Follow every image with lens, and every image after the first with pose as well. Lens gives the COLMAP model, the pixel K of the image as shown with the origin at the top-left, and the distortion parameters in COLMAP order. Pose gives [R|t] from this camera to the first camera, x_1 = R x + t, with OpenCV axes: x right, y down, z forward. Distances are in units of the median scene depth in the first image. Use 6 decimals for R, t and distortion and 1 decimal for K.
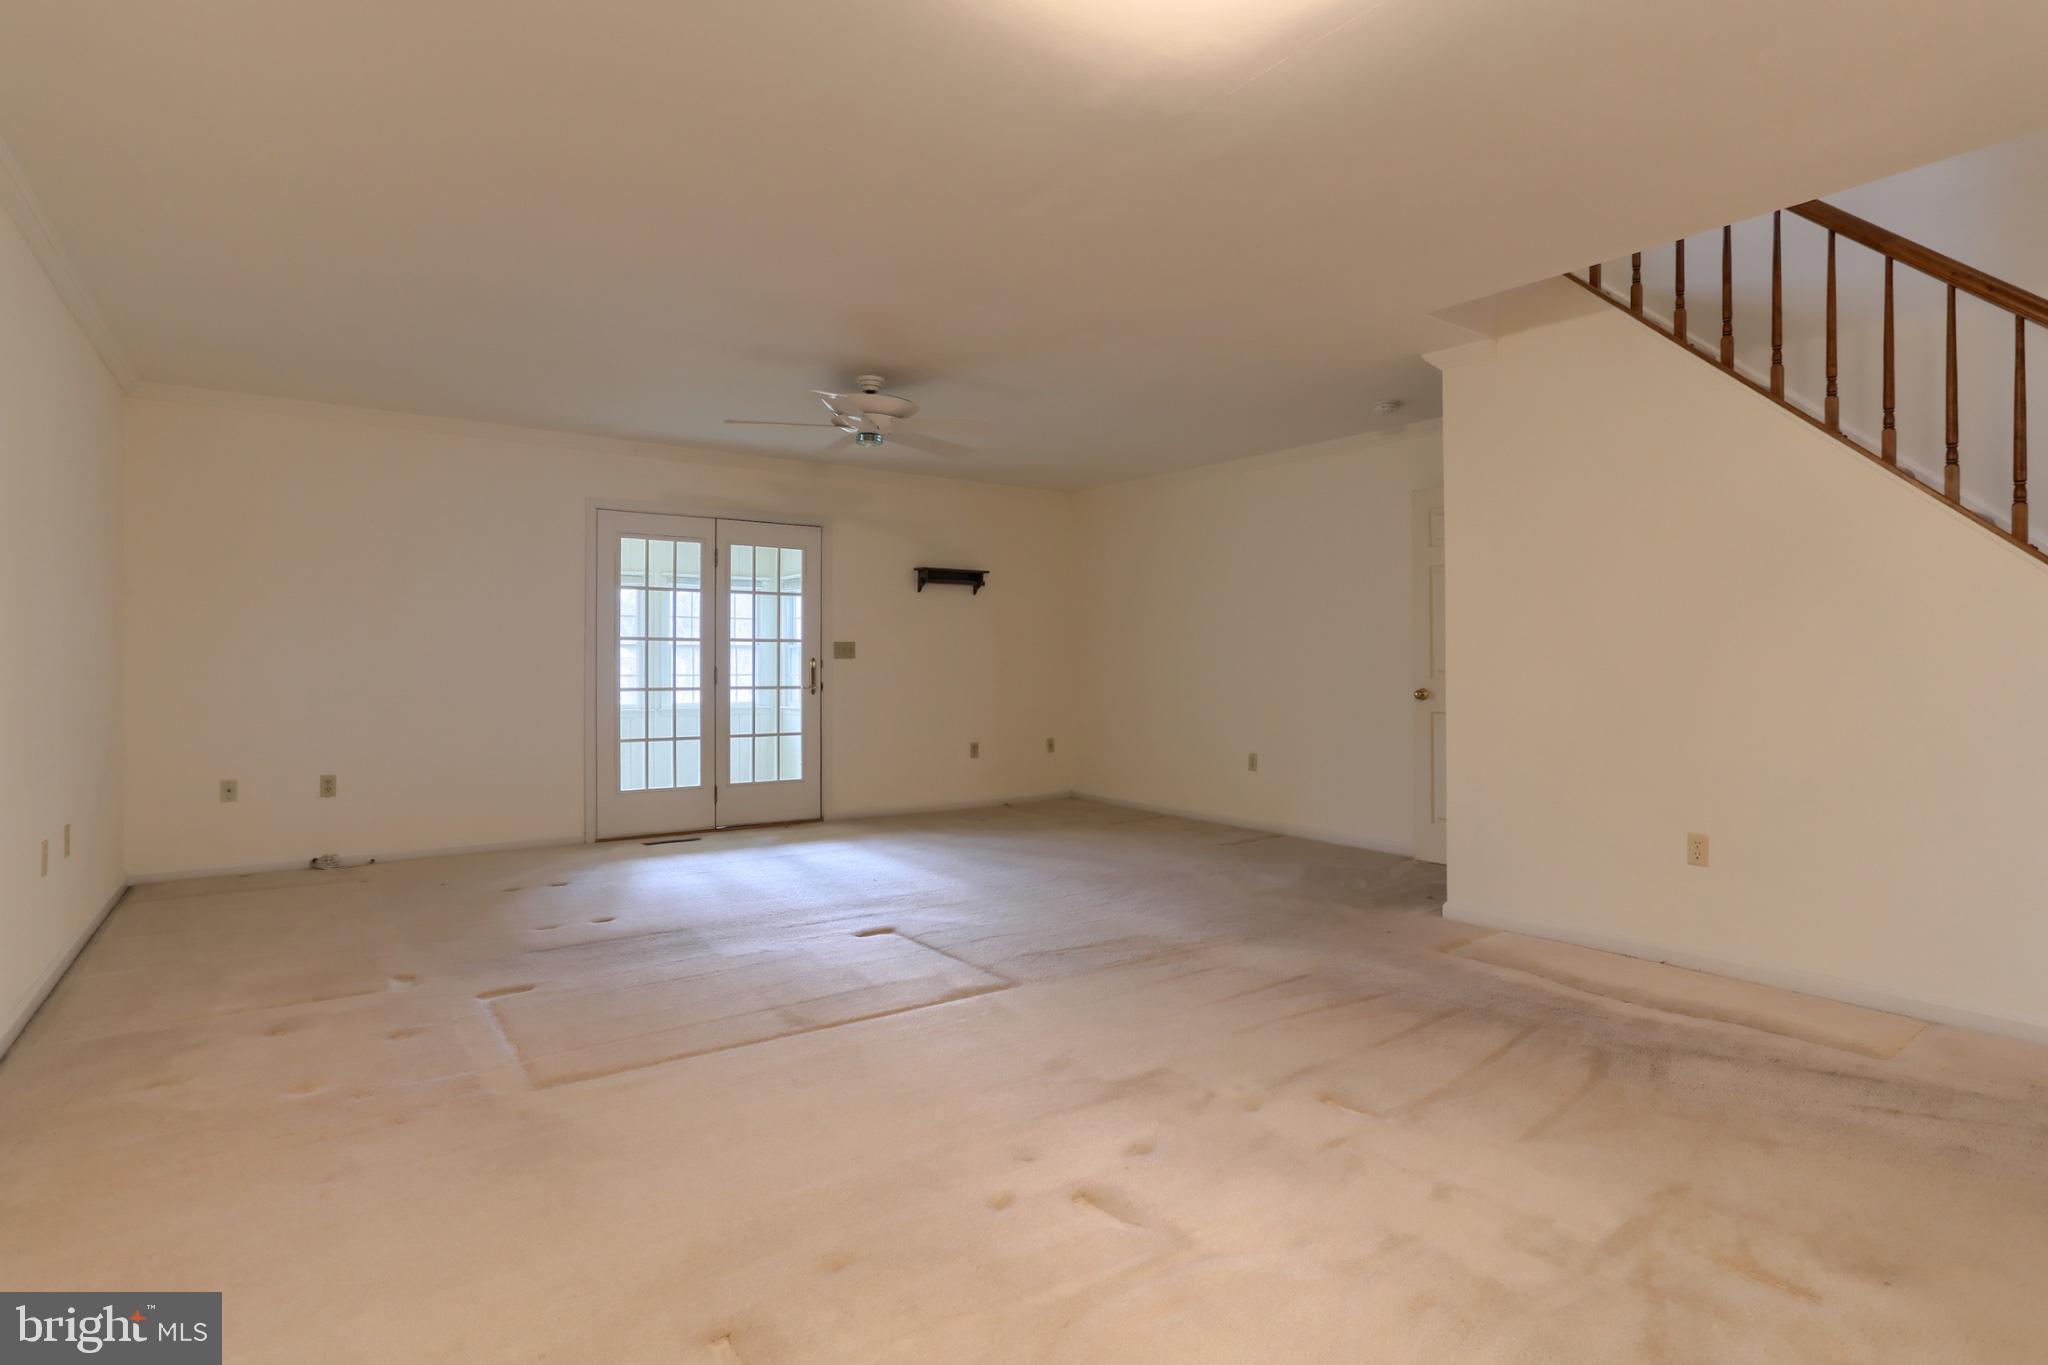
lens RADIAL K [[1014.5, 0, 1026.7], [0, 1014.5, 657.0], [0, 0, 1]] dist [-0.027903, 0.013150]
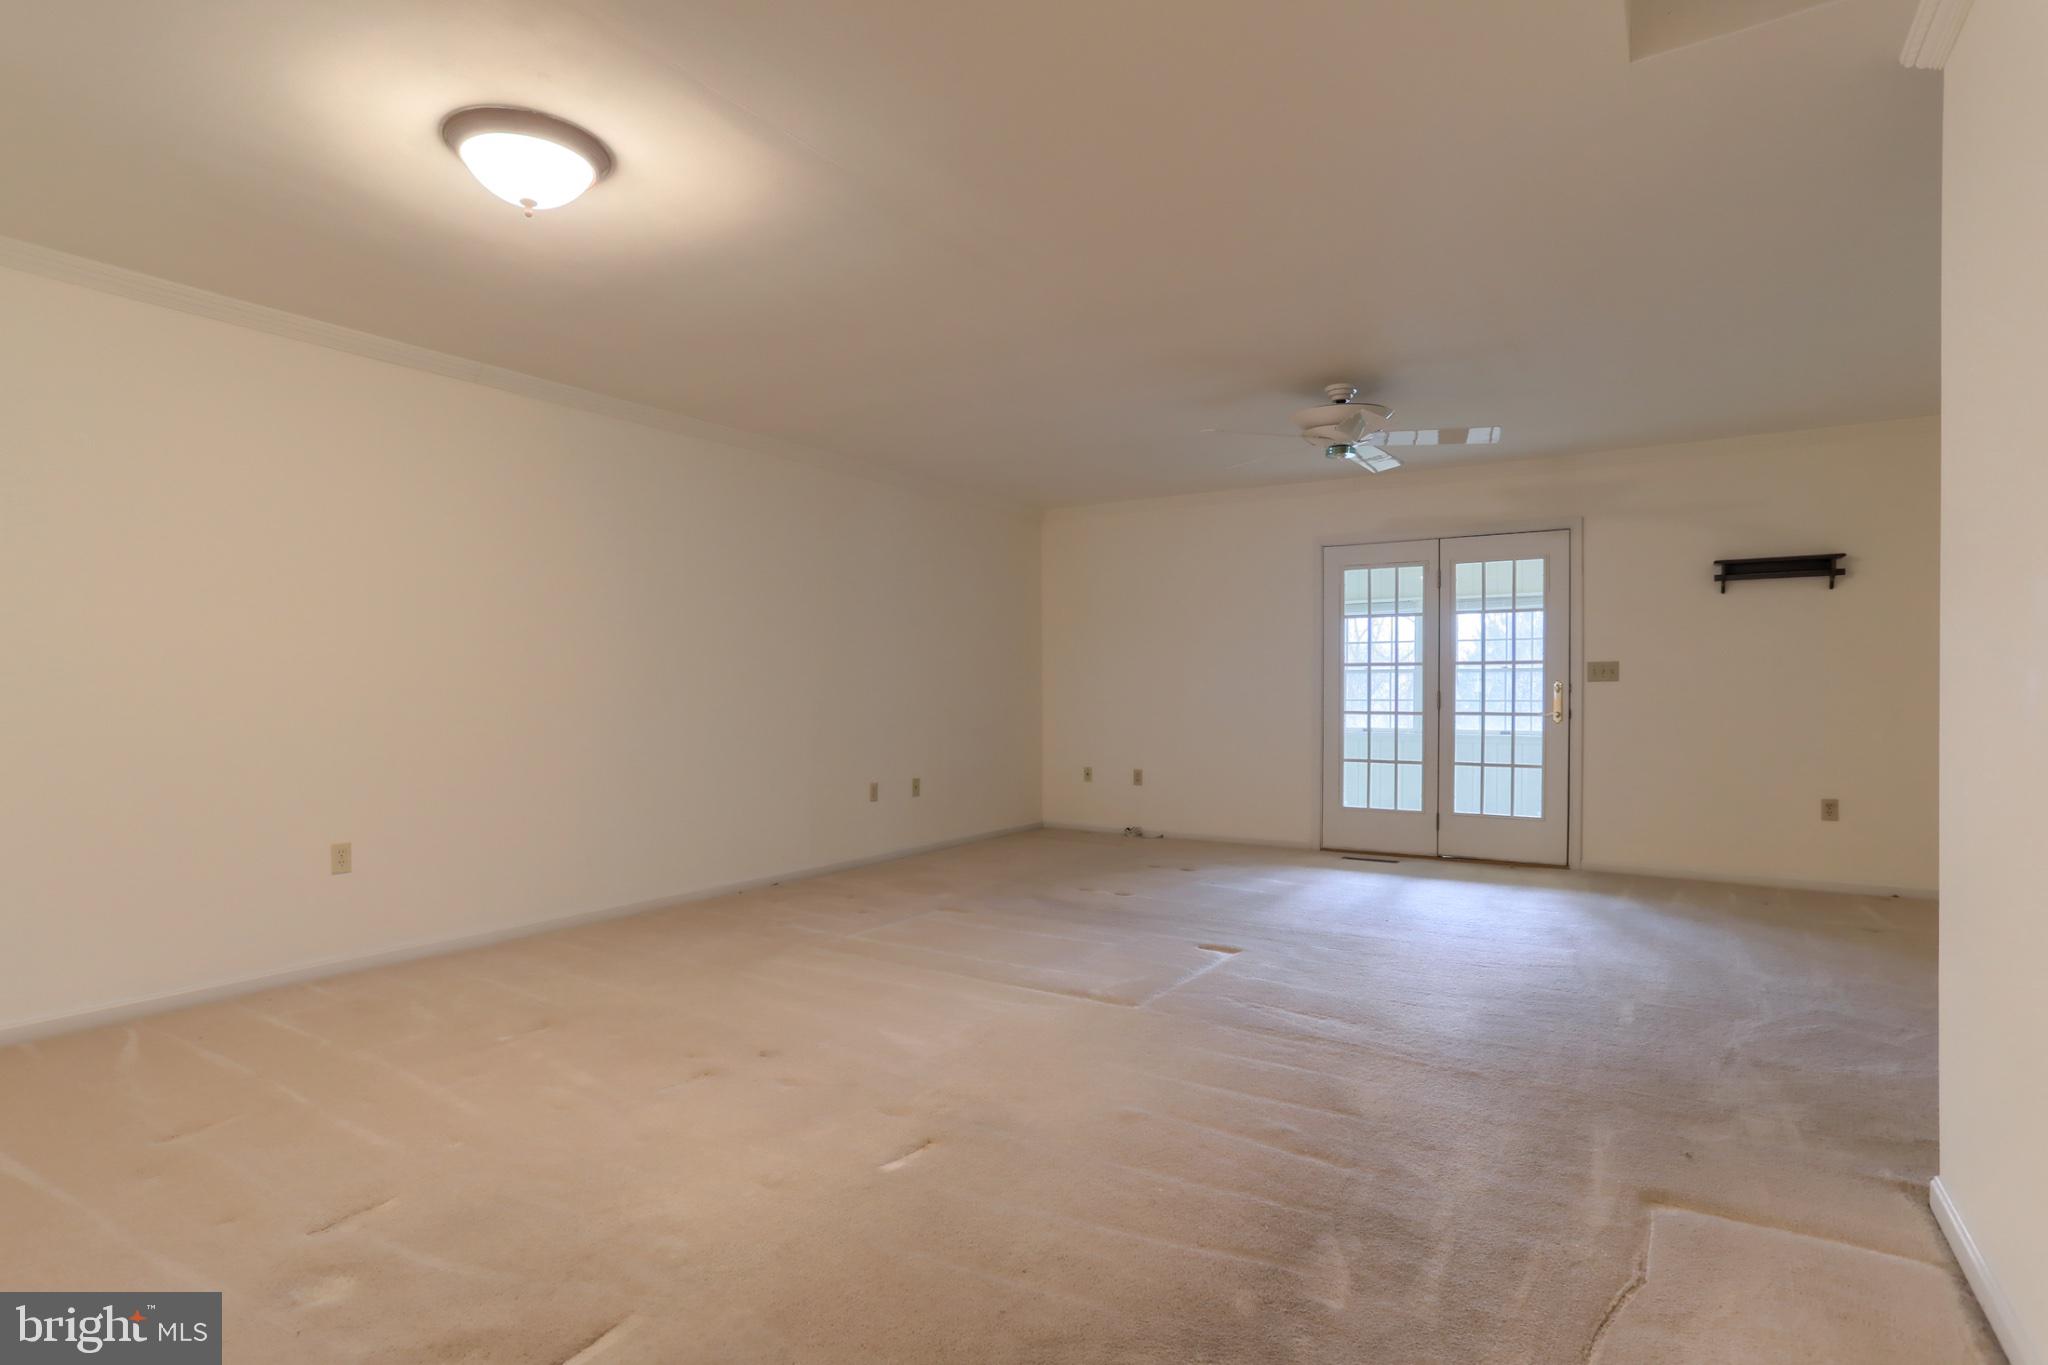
lens RADIAL K [[1014.5, 0, 1037.6], [0, 1014.5, 709.8], [0, 0, 1]] dist [-0.027903, 0.013150]
pose [[0.397912, 0.016873, -0.917268, 0.440323], [0.008620, 0.999718, 0.022130, 0.002546], [0.917383, -0.016713, 0.397654, 0.264137]]
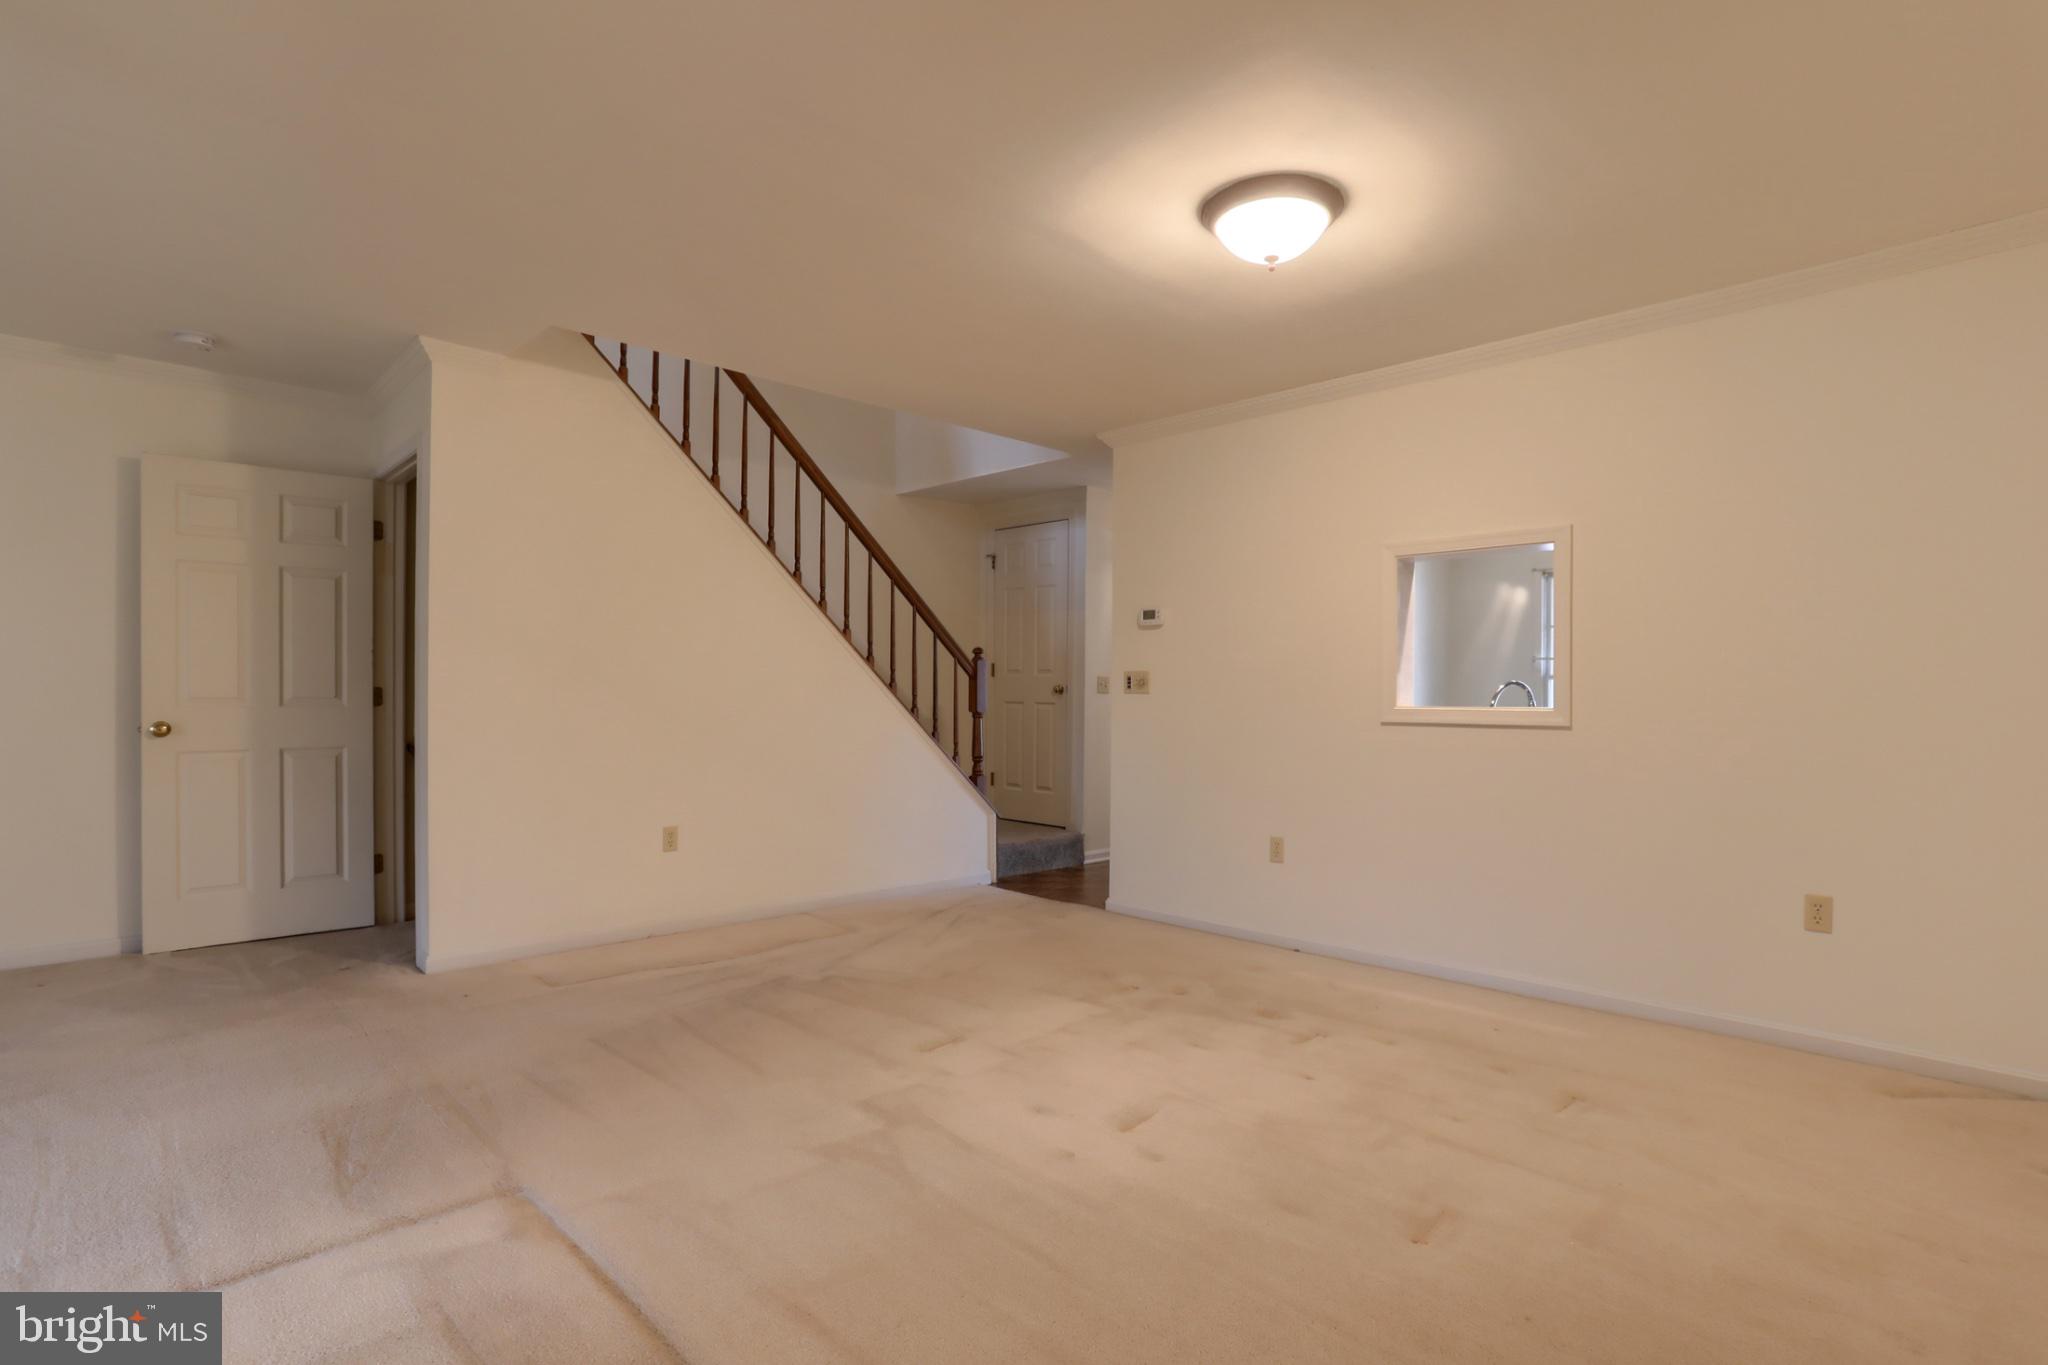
lens RADIAL K [[1014.5, 0, 1003.4], [0, 1014.5, 690.0], [0, 0, 1]] dist [-0.027903, 0.013150]
pose [[-0.124628, -0.001497, 0.992202, -0.369503], [-0.016605, 0.999862, -0.000577, -0.001790], [-0.992065, -0.016547, -0.124635, 0.416148]]
